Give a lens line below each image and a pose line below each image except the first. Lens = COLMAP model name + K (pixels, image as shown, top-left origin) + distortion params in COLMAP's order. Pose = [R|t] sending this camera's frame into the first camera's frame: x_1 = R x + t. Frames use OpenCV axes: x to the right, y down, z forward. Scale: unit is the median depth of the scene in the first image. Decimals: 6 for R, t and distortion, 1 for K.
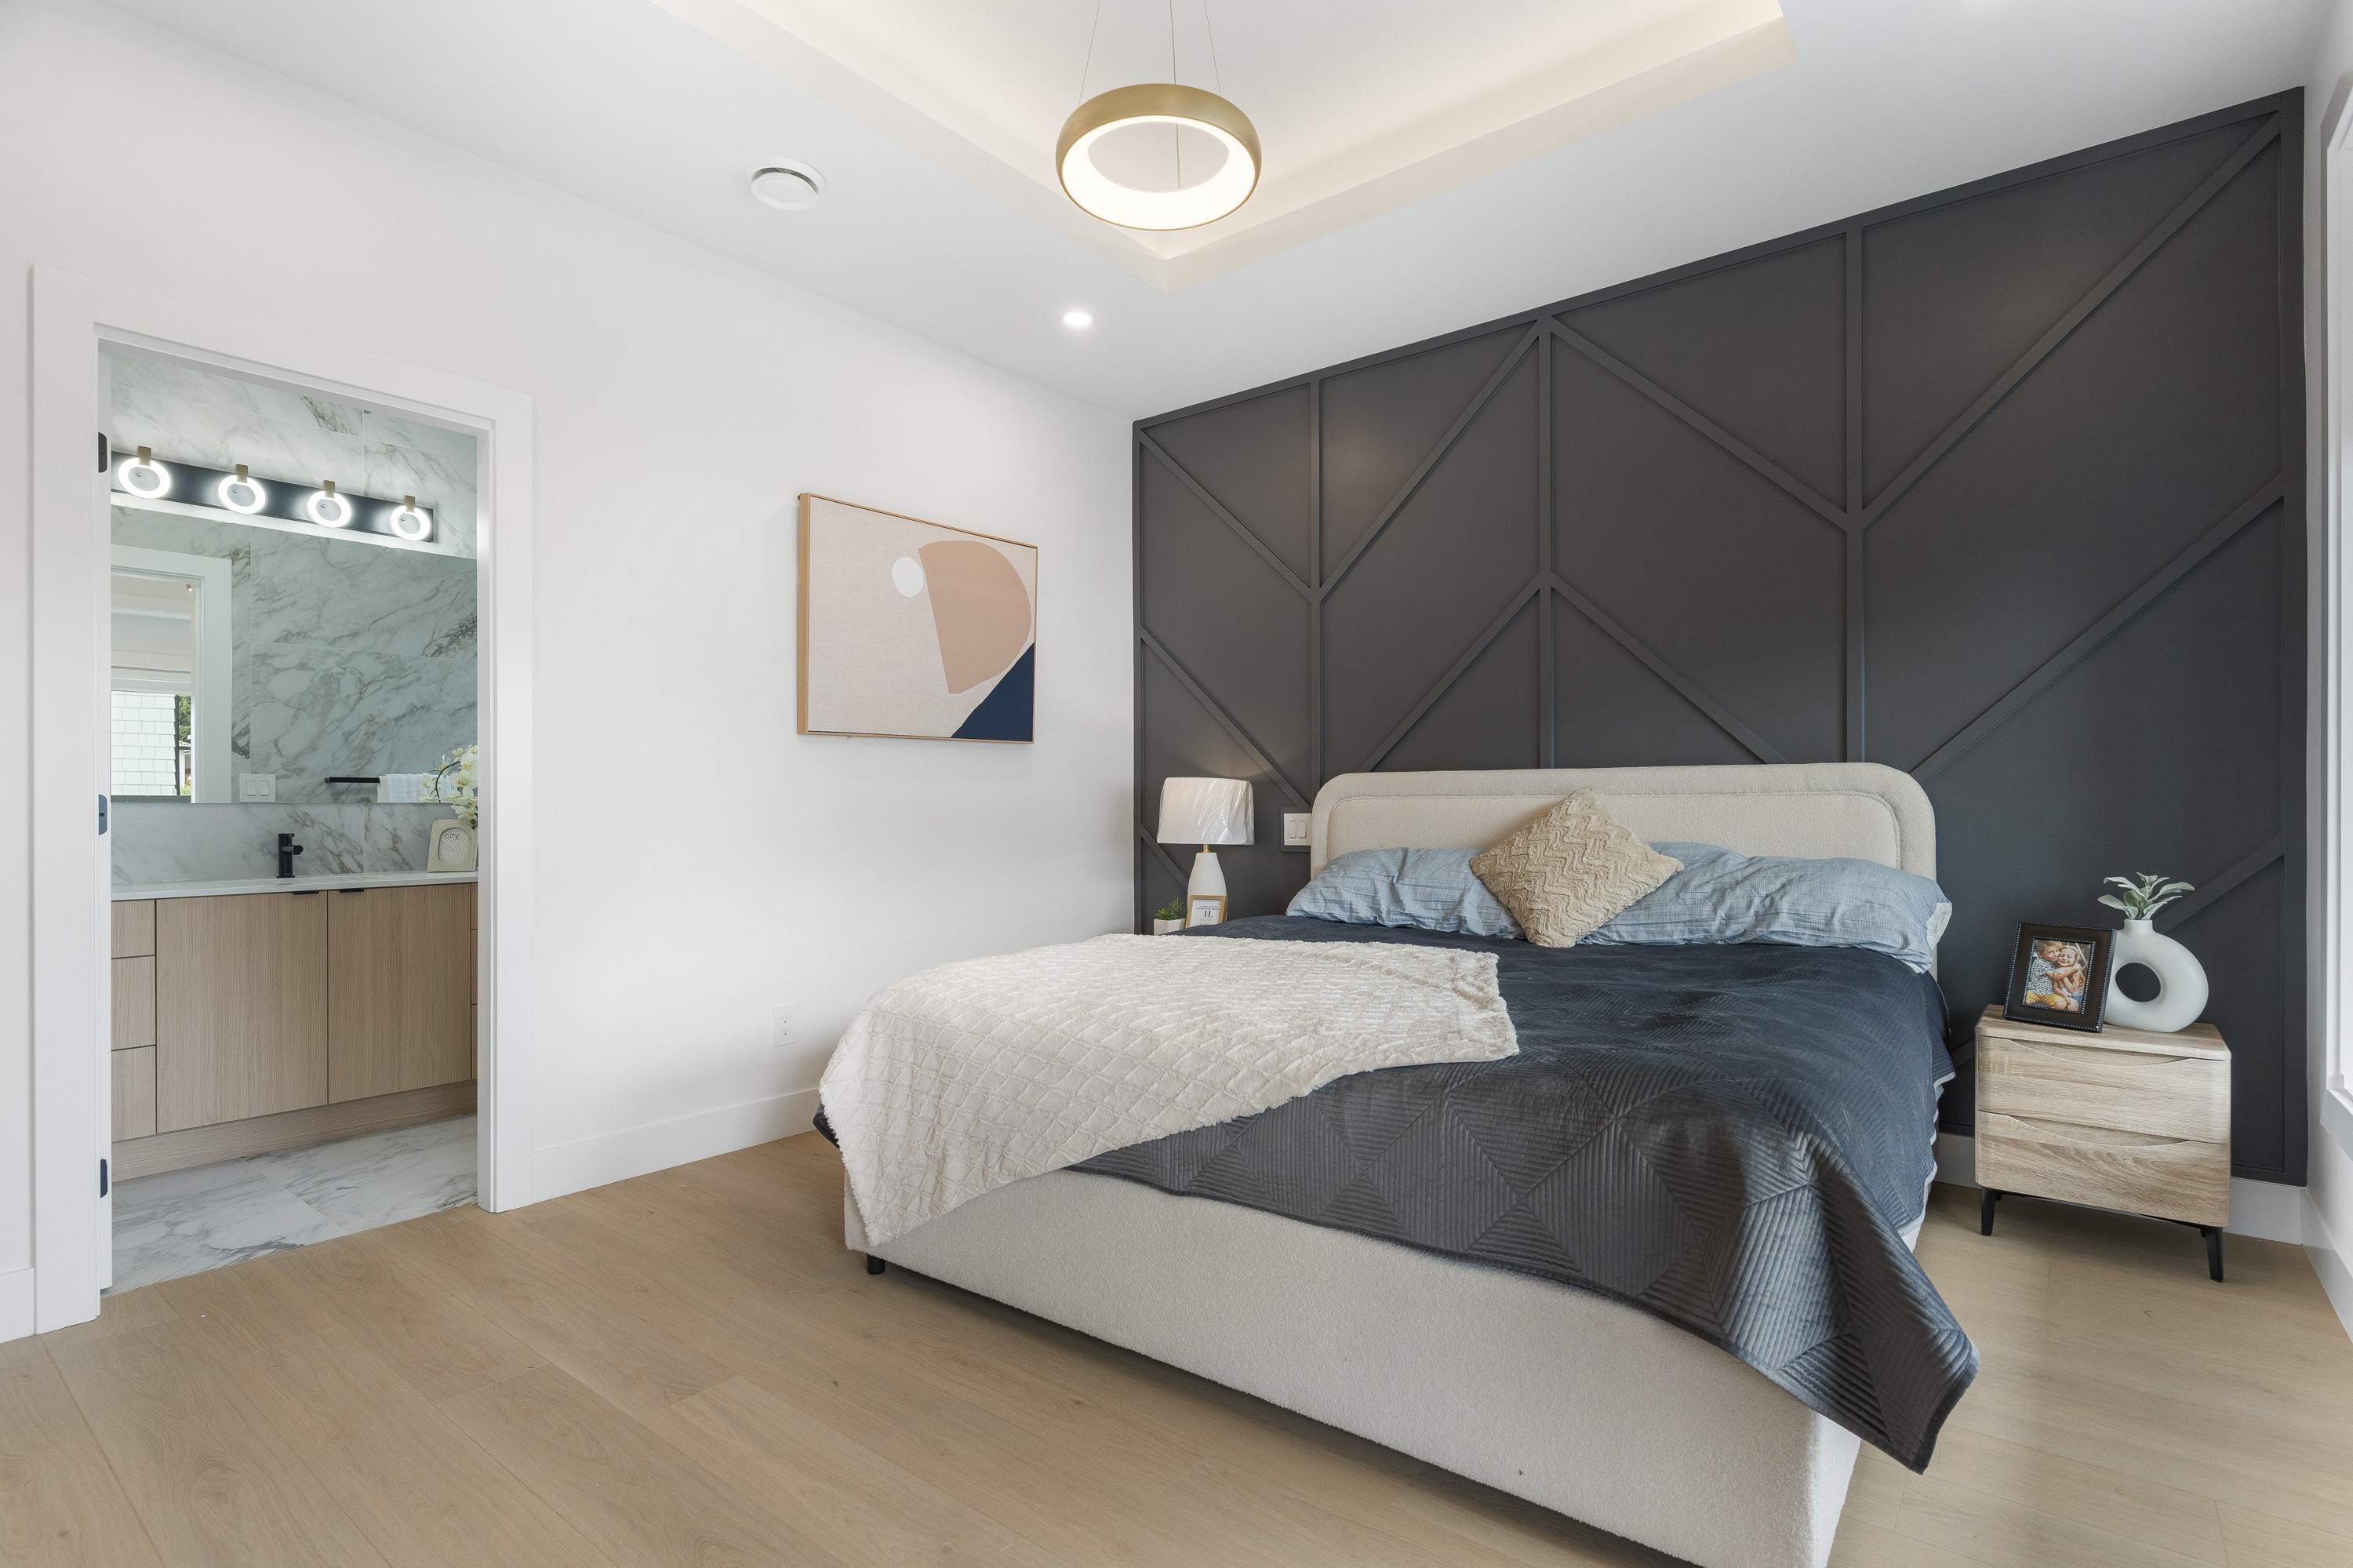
lens RADIAL K [[1135.2, 0, 1127.0], [0, 1135.2, 790.4], [0, 0, 1]] dist [0.005446, 0.000286]
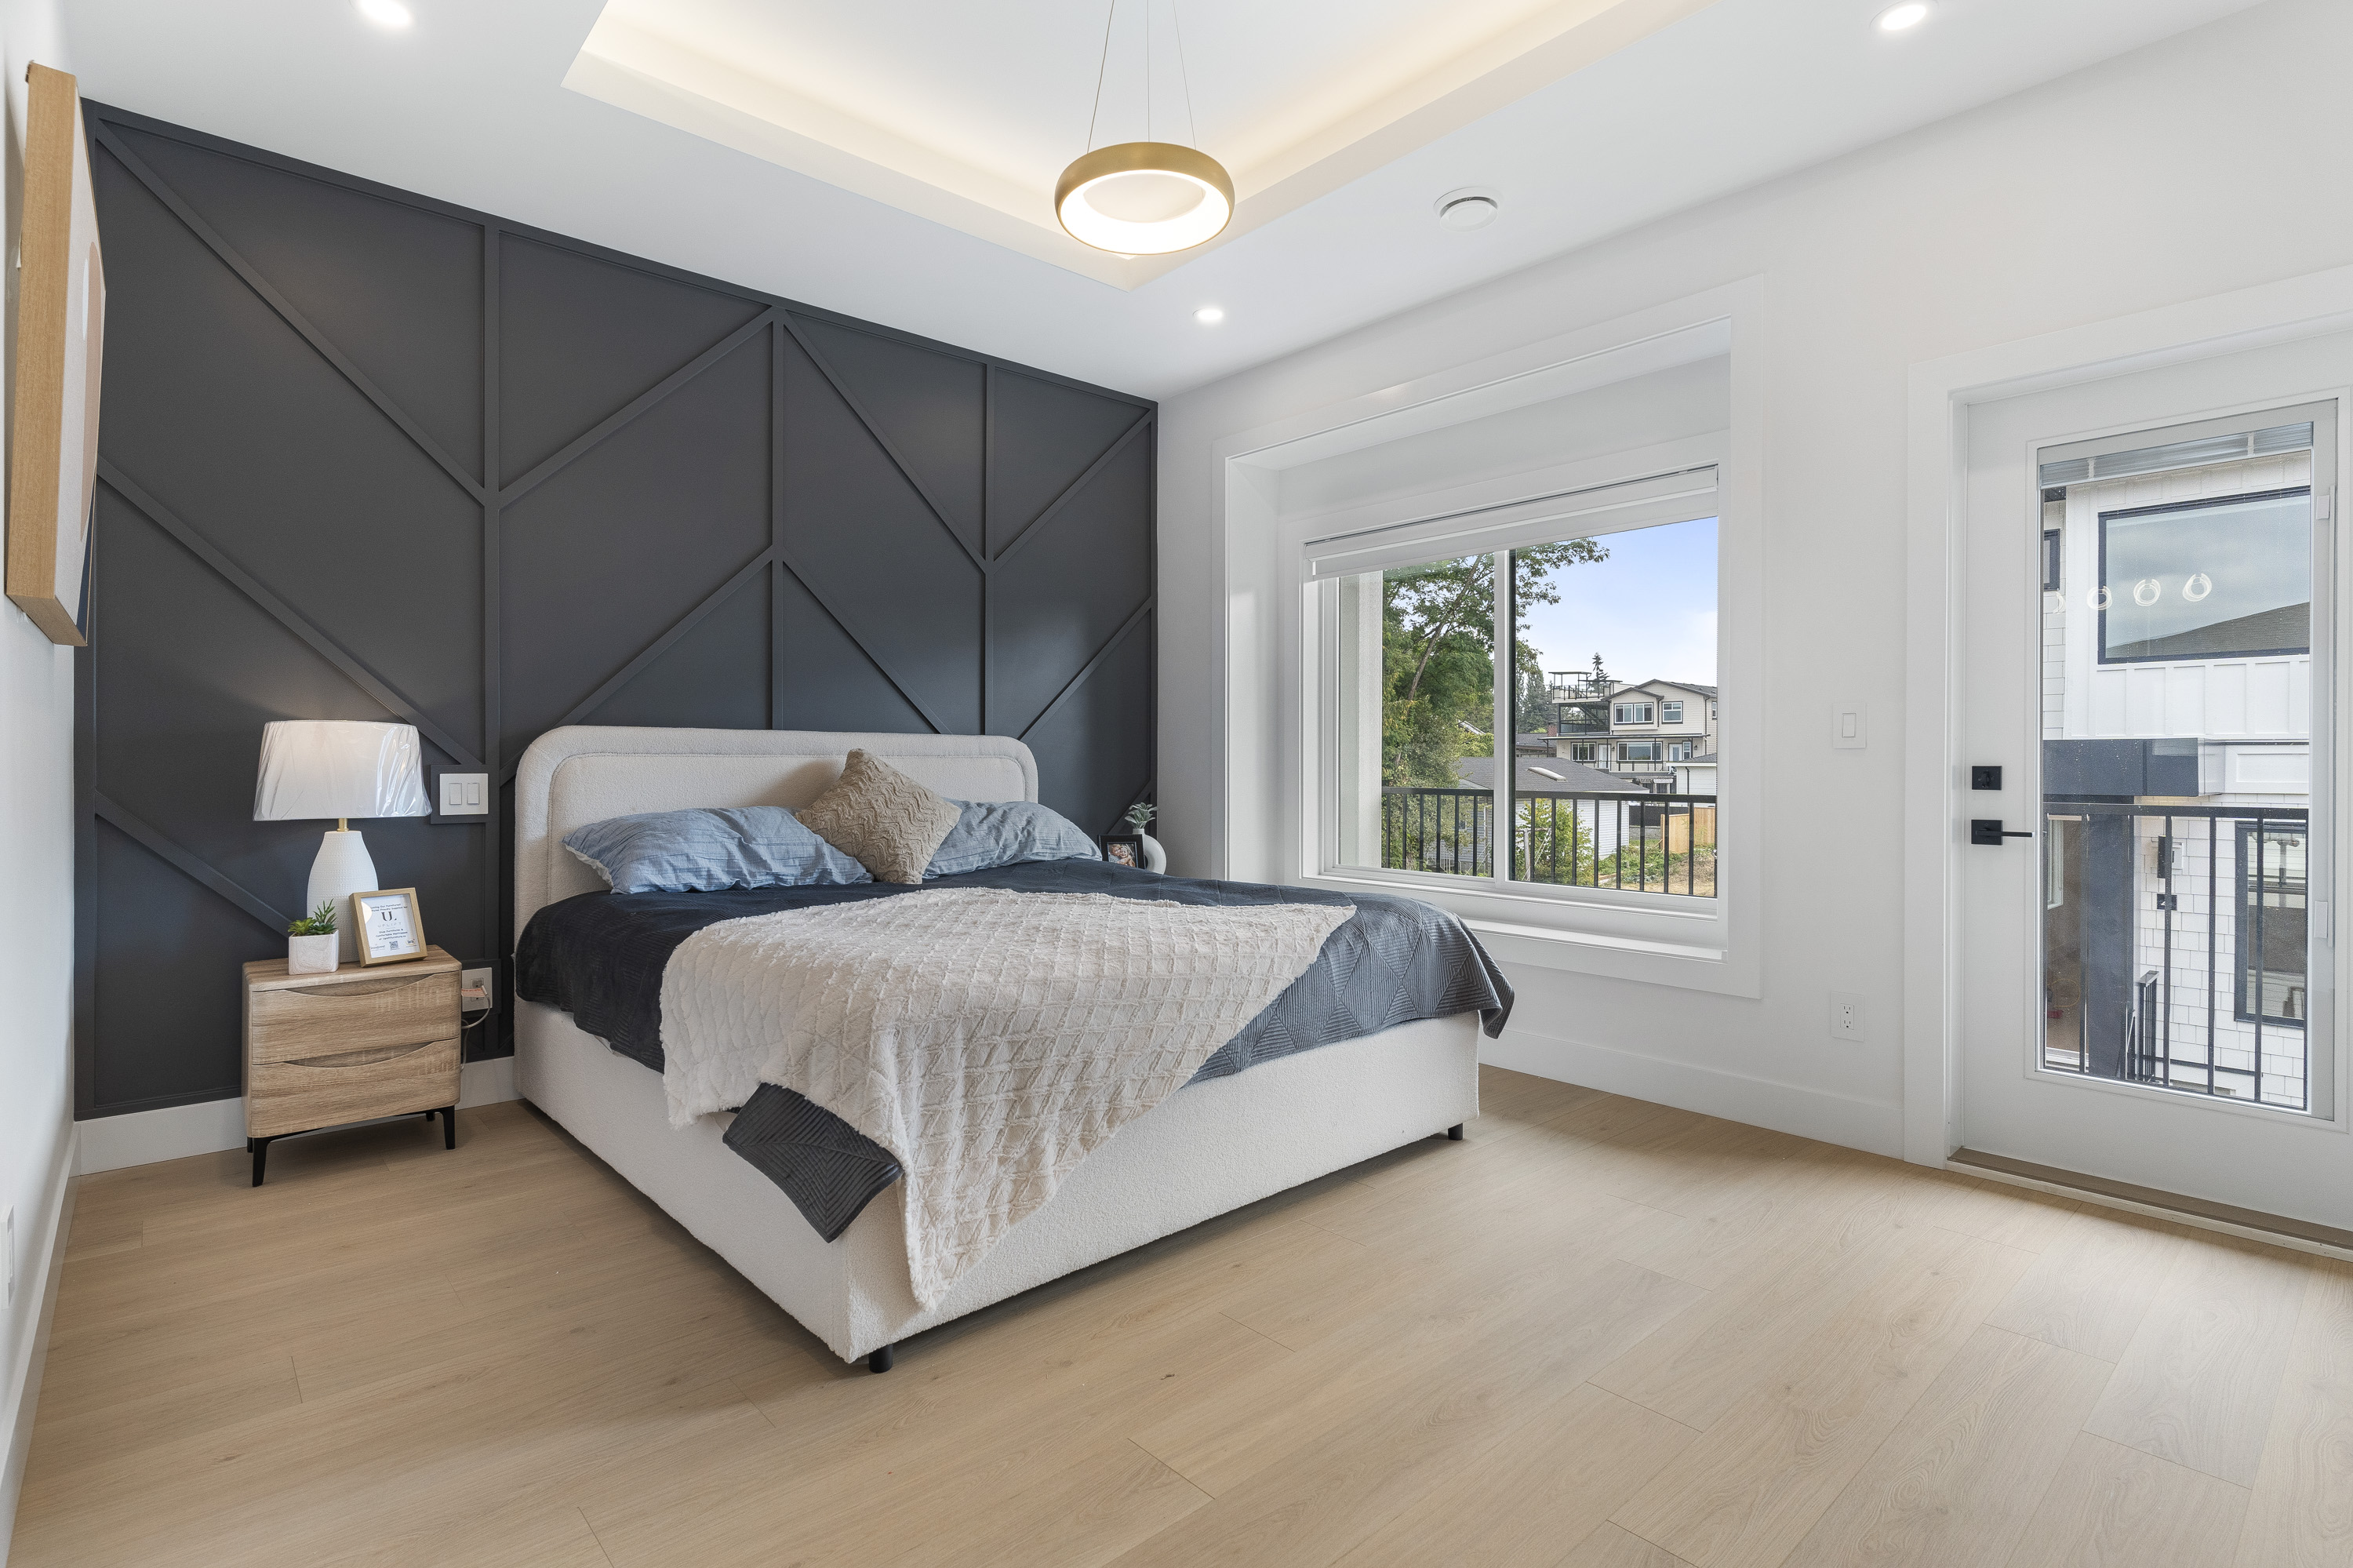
lens RADIAL K [[1135.2, 0, 1174.5], [0, 1135.2, 780.6], [0, 0, 1]] dist [0.005446, 0.000286]
pose [[0.148790, -0.015352, 0.988750, -0.748073], [-0.022746, 0.999562, 0.018943, -0.000708], [-0.988607, -0.025309, 0.148376, 0.539184]]
